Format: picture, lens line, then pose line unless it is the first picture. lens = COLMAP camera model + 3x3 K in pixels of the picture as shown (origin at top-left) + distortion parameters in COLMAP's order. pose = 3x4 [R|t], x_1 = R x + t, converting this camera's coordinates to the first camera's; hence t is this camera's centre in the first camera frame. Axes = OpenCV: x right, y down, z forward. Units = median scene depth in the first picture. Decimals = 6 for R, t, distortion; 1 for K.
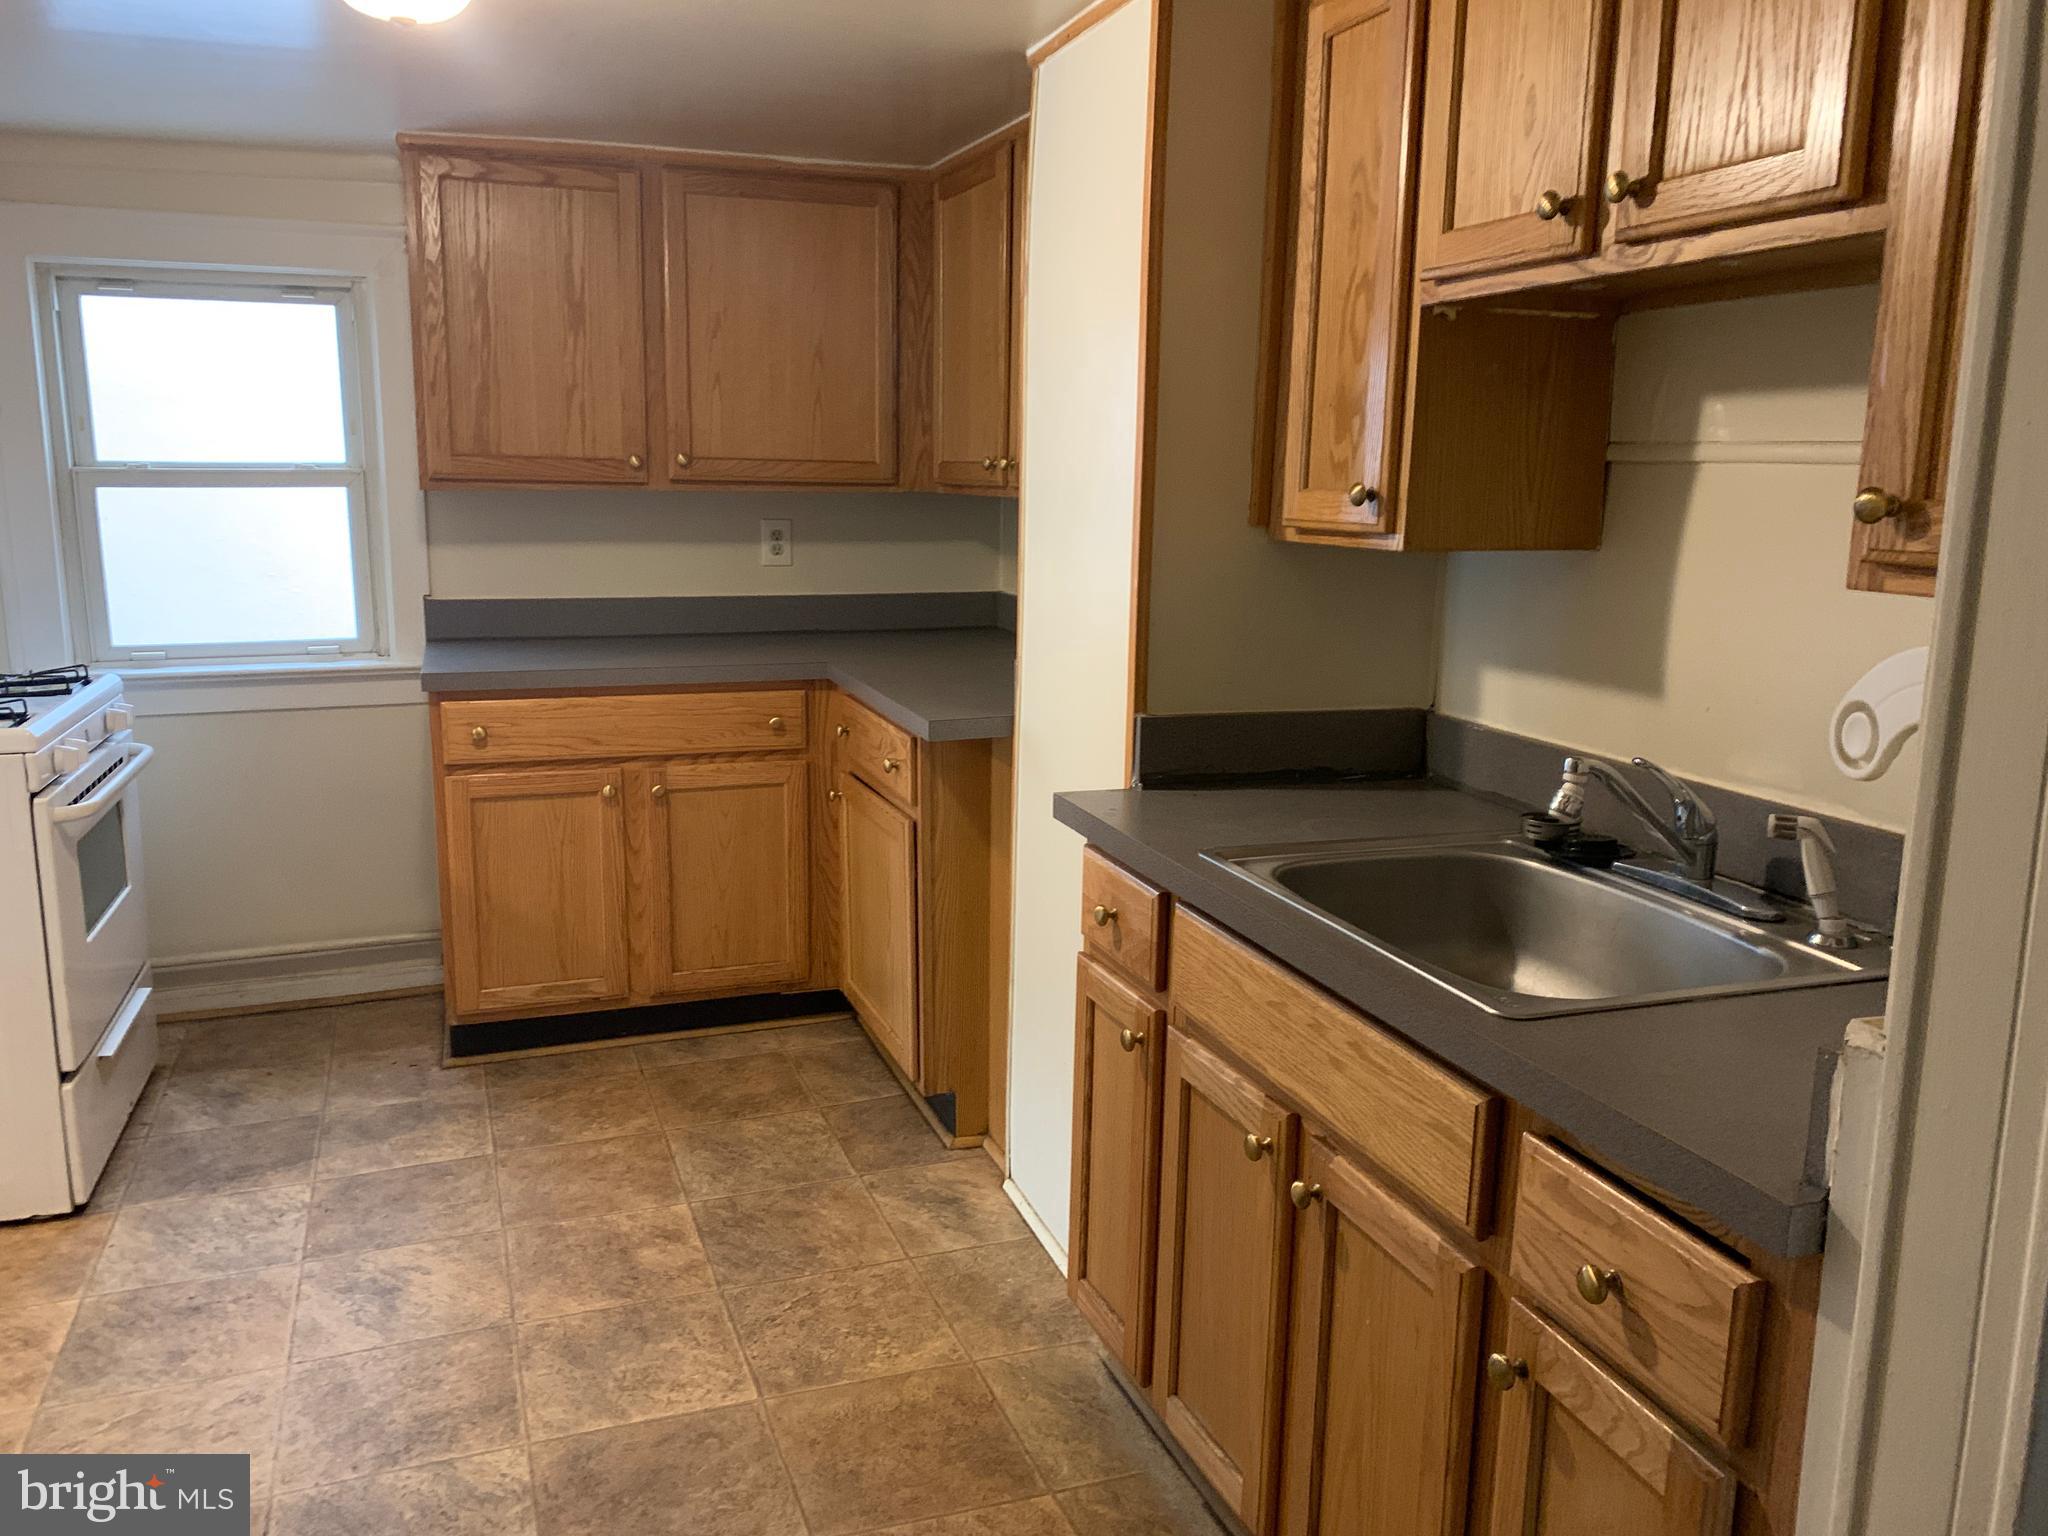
lens RADIAL K [[1547.7, 0, 1029.3], [0, 1547.7, 756.7], [0, 0, 1]] dist [0.016135, -0.024024]
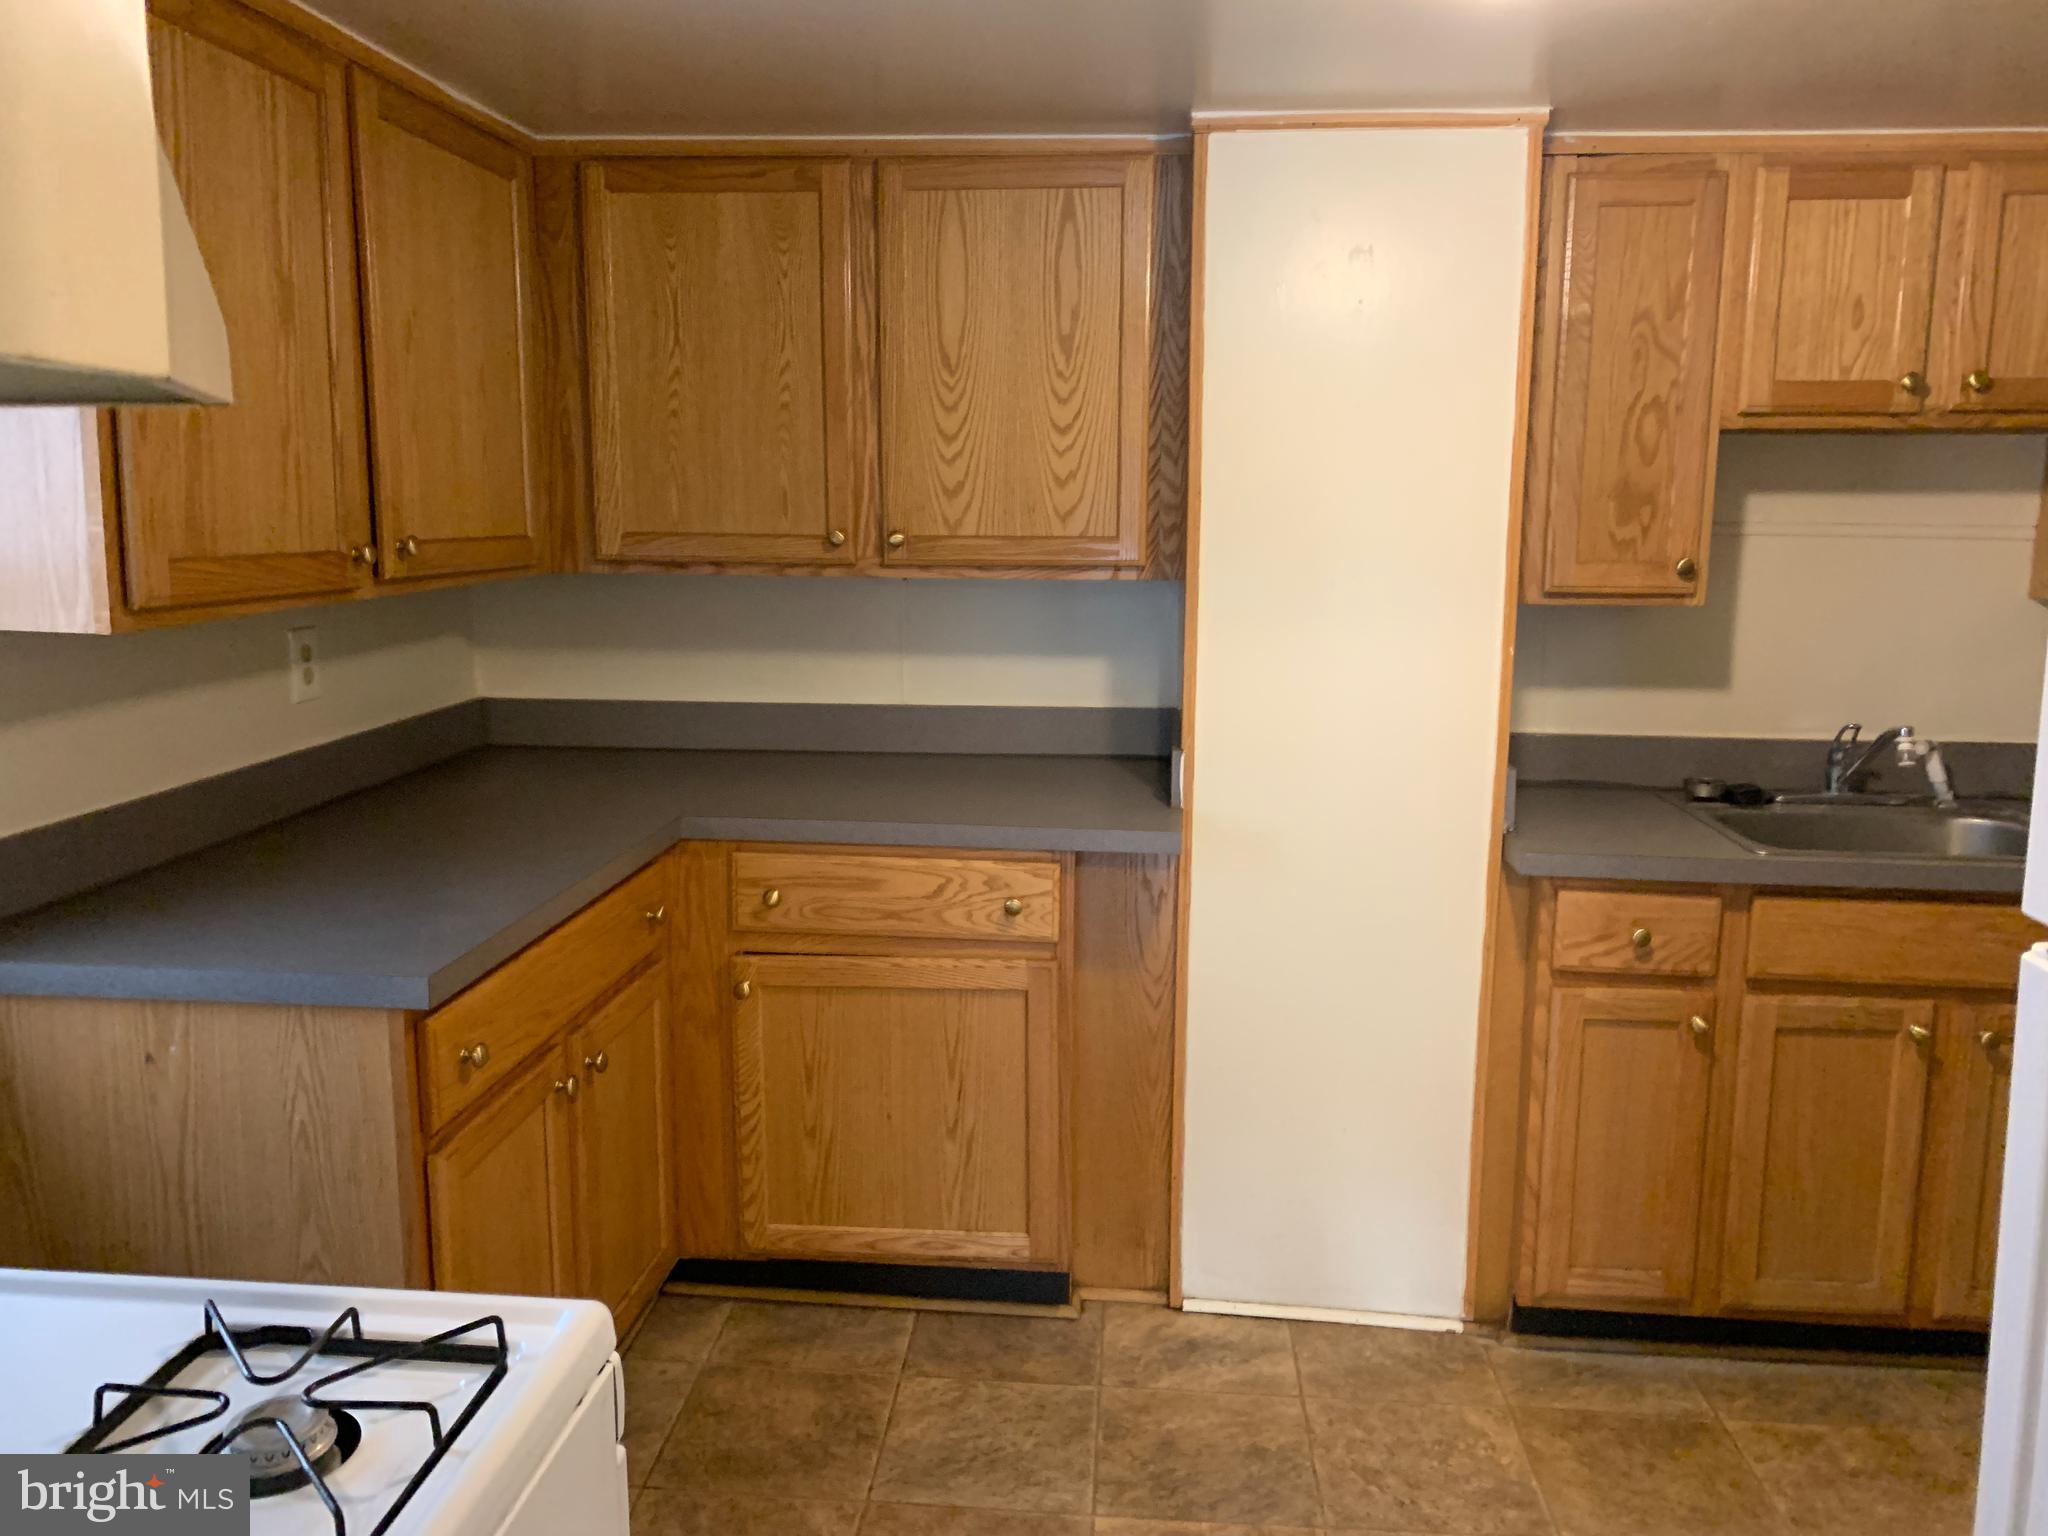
lens RADIAL K [[1547.7, 0, 1027.7], [0, 1547.7, 758.7], [0, 0, 1]] dist [0.016135, -0.024024]
pose [[0.424845, -0.163295, 0.890416, -0.862046], [0.167400, 0.980804, 0.100000, -0.163914], [-0.889654, 0.106572, 0.444025, 0.650623]]
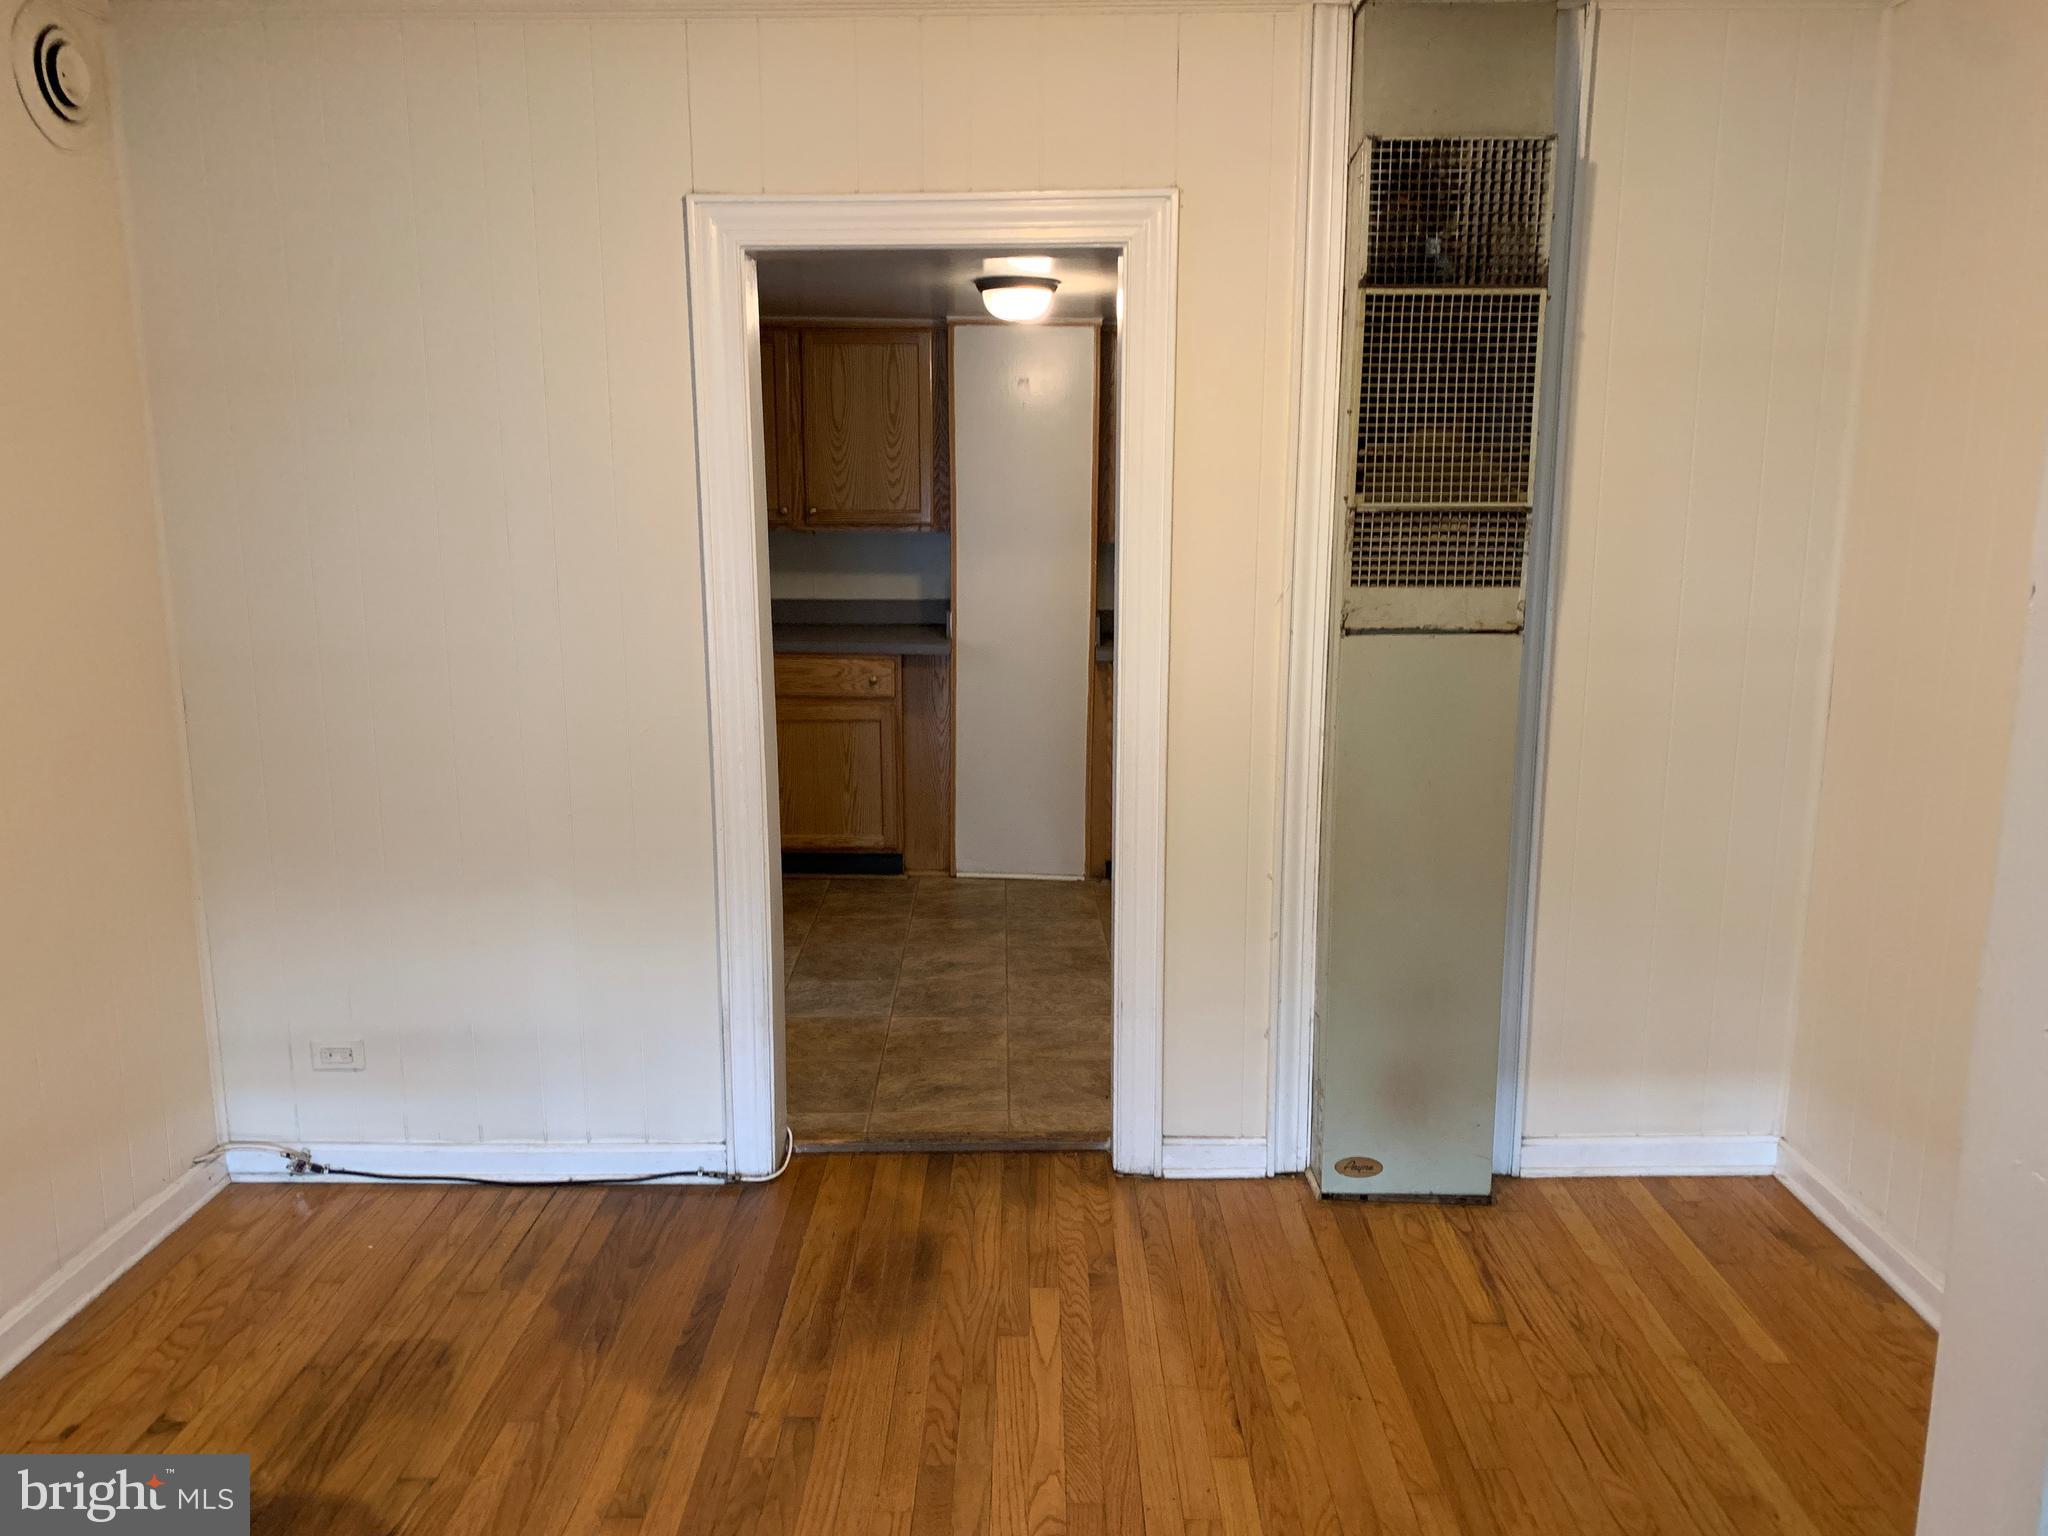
lens RADIAL K [[1547.7, 0, 1011.6], [0, 1547.7, 810.0], [0, 0, 1]] dist [0.016135, -0.024024]
pose [[0.350384, -0.211421, 0.912432, -1.852391], [0.174353, 0.971885, 0.158244, -0.112255], [-0.920235, 0.103640, 0.377395, 0.176610]]
